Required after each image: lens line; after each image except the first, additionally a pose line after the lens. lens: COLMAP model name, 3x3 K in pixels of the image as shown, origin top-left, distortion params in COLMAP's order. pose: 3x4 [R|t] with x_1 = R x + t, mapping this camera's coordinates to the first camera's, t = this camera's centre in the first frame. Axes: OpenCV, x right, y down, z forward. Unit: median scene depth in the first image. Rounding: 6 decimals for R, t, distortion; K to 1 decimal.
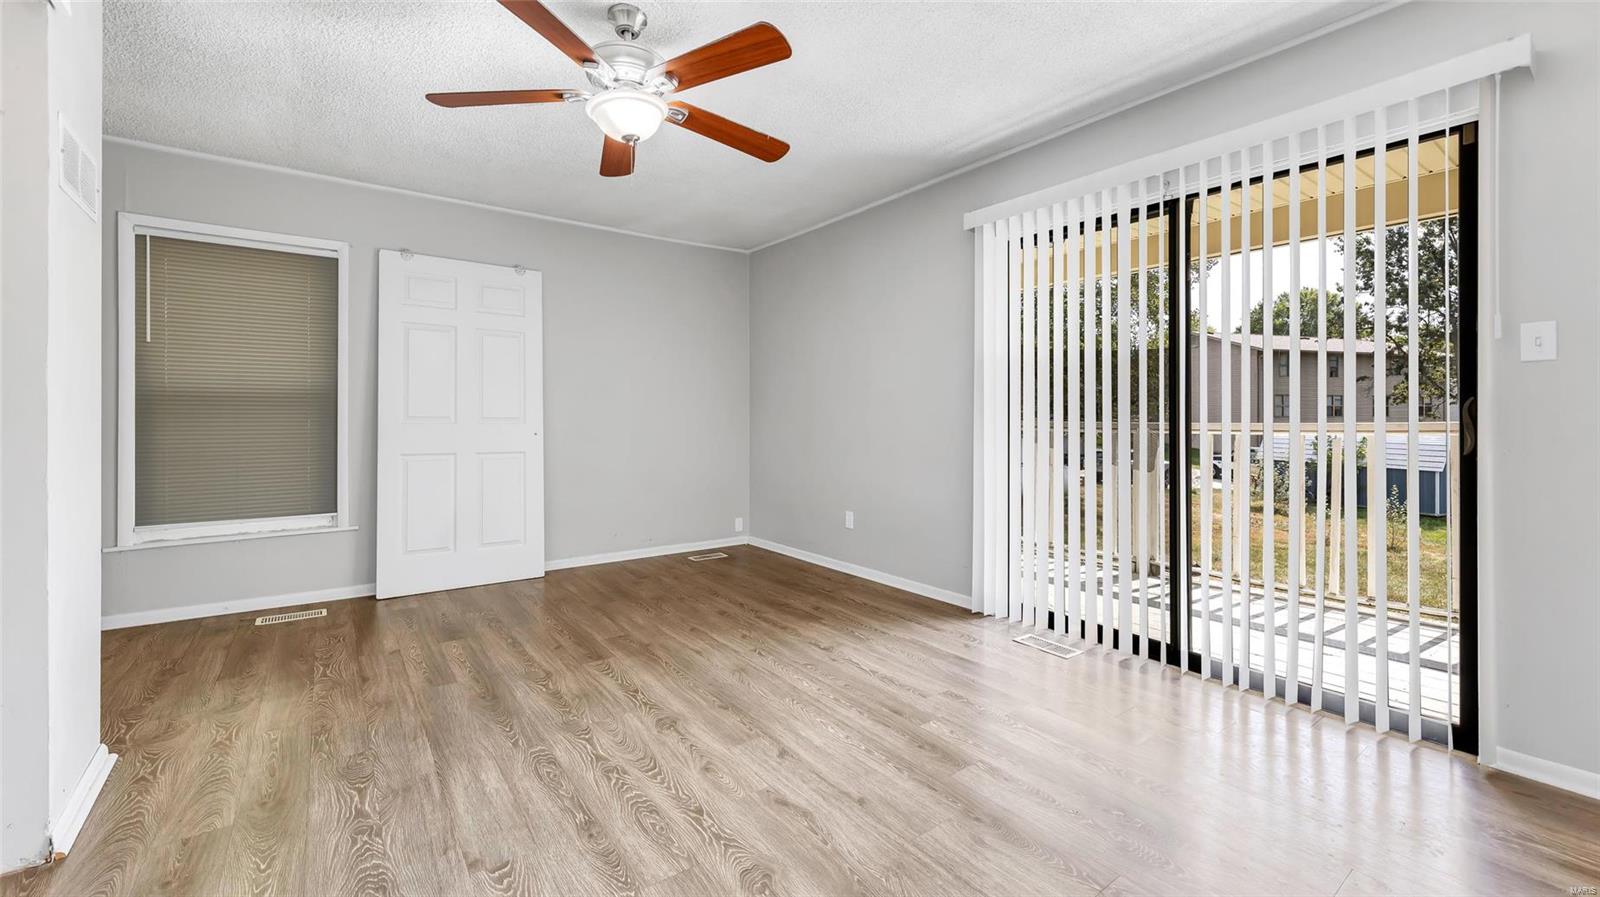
lens RADIAL K [[624.1, 0, 818.4], [0, 624.1, 418.6], [0, 0, 1]] dist [0.003145, -0.000239]
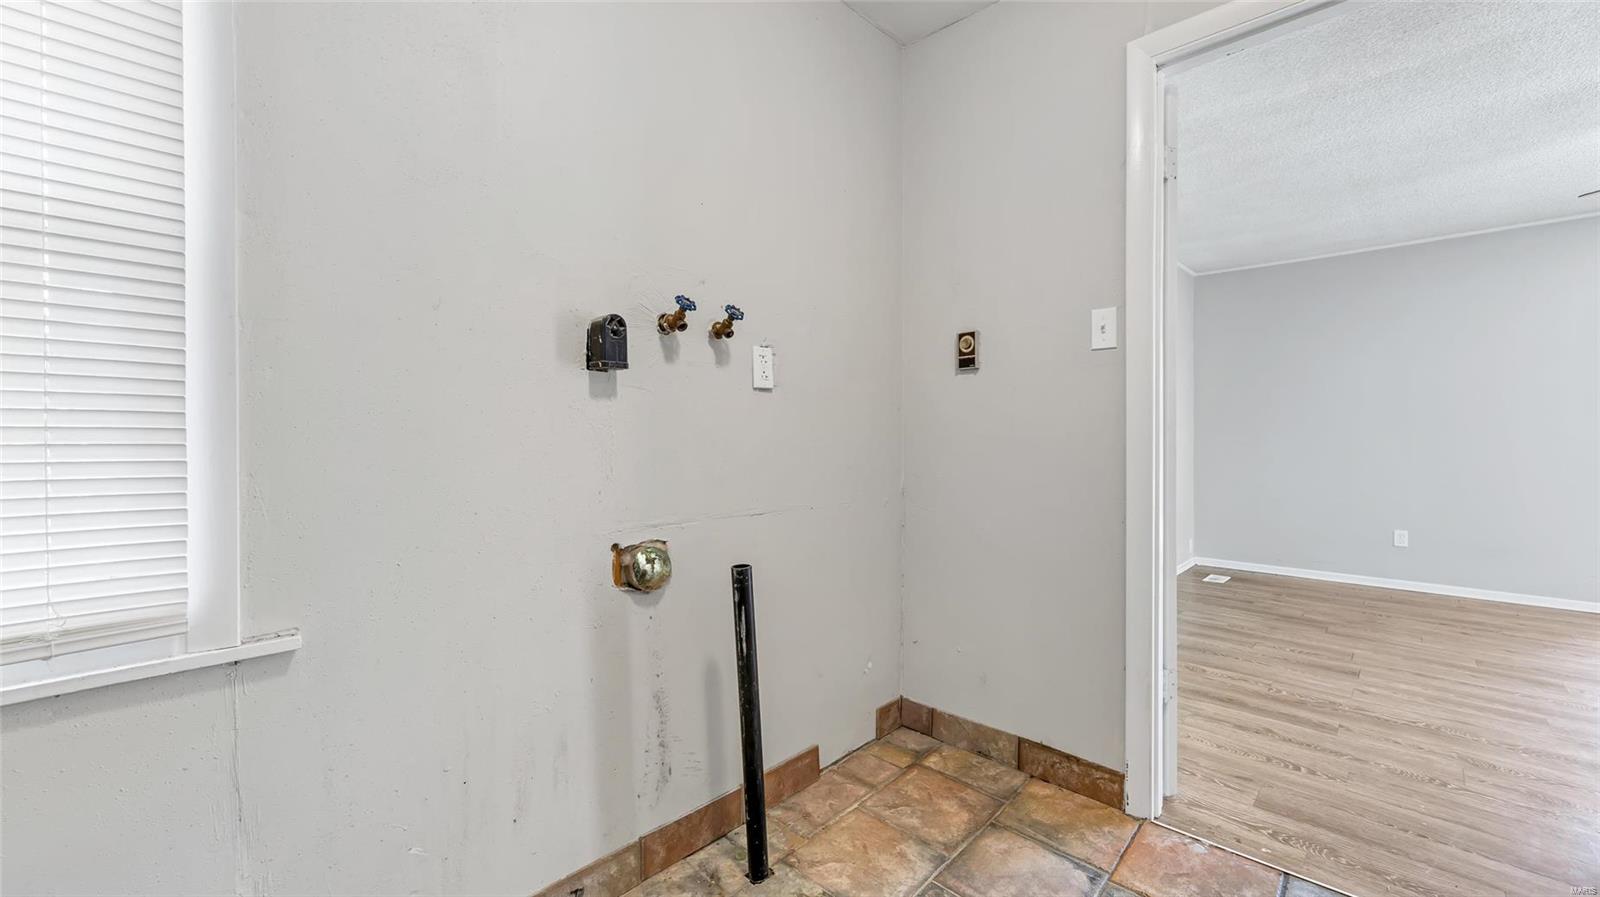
lens RADIAL K [[624.1, 0, 797.5], [0, 624.1, 442.7], [0, 0, 1]] dist [0.003145, -0.000239]
pose [[0.991252, -0.006721, 0.131814, -1.980332], [0.005451, 0.999935, 0.009997, -0.011110], [-0.131873, -0.009191, 0.991224, 0.237009]]
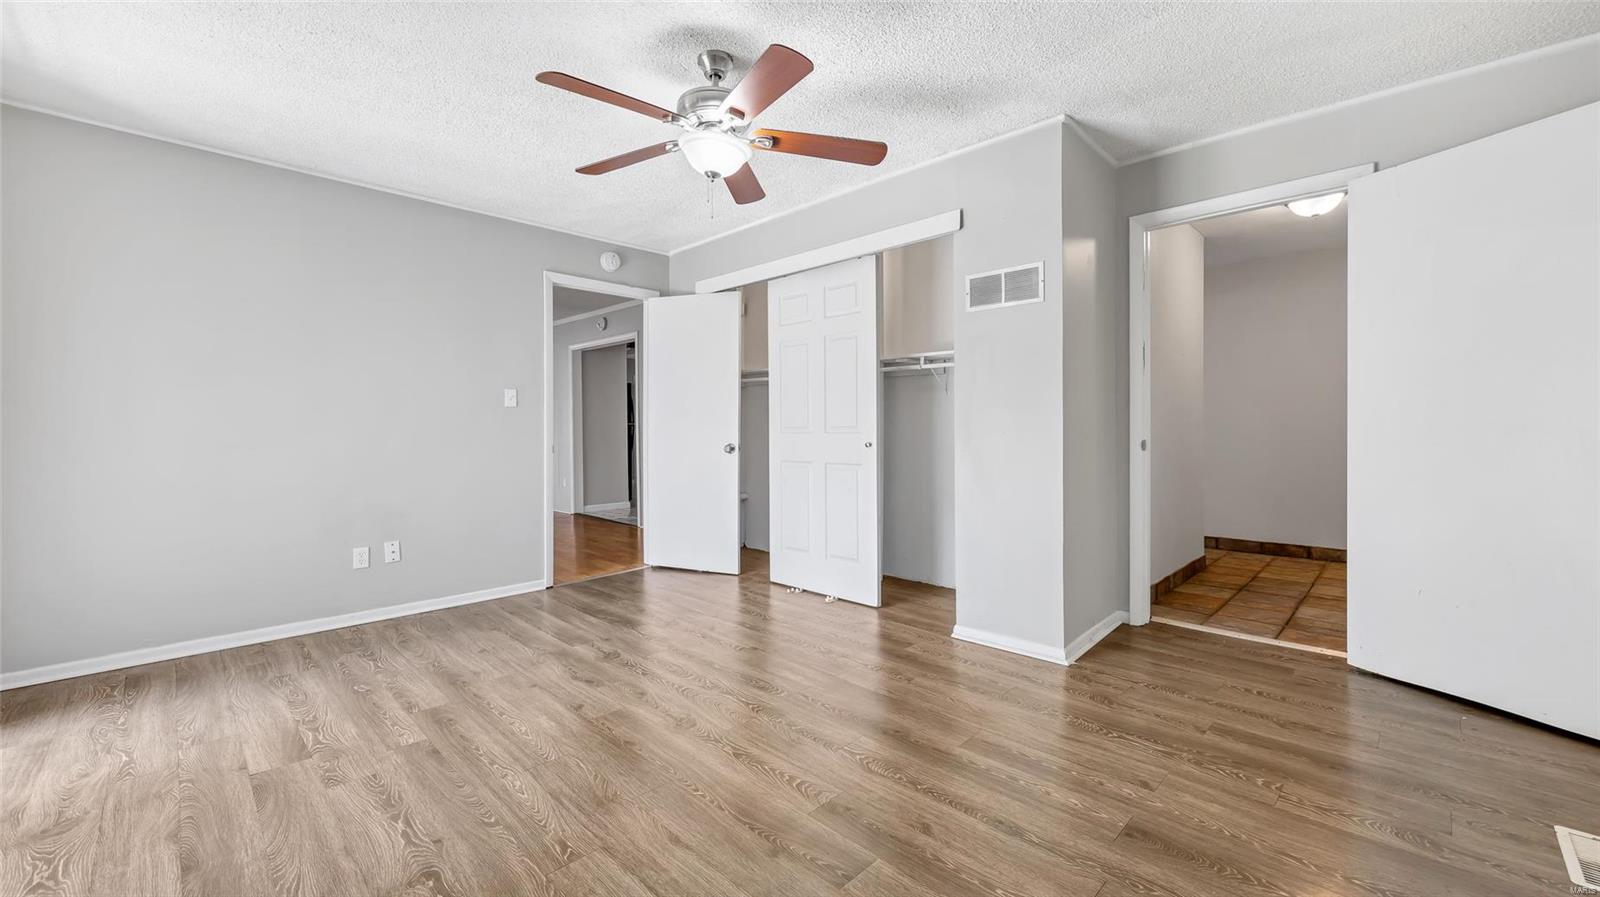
lens RADIAL K [[624.1, 0, 789.0], [0, 624.1, 439.5], [0, 0, 1]] dist [0.003145, -0.000239]
pose [[-0.994583, 0.006145, -0.103764, -0.295859], [0.003809, 0.999735, 0.022692, -0.002745], [0.103876, 0.022174, -0.994343, 1.948396]]
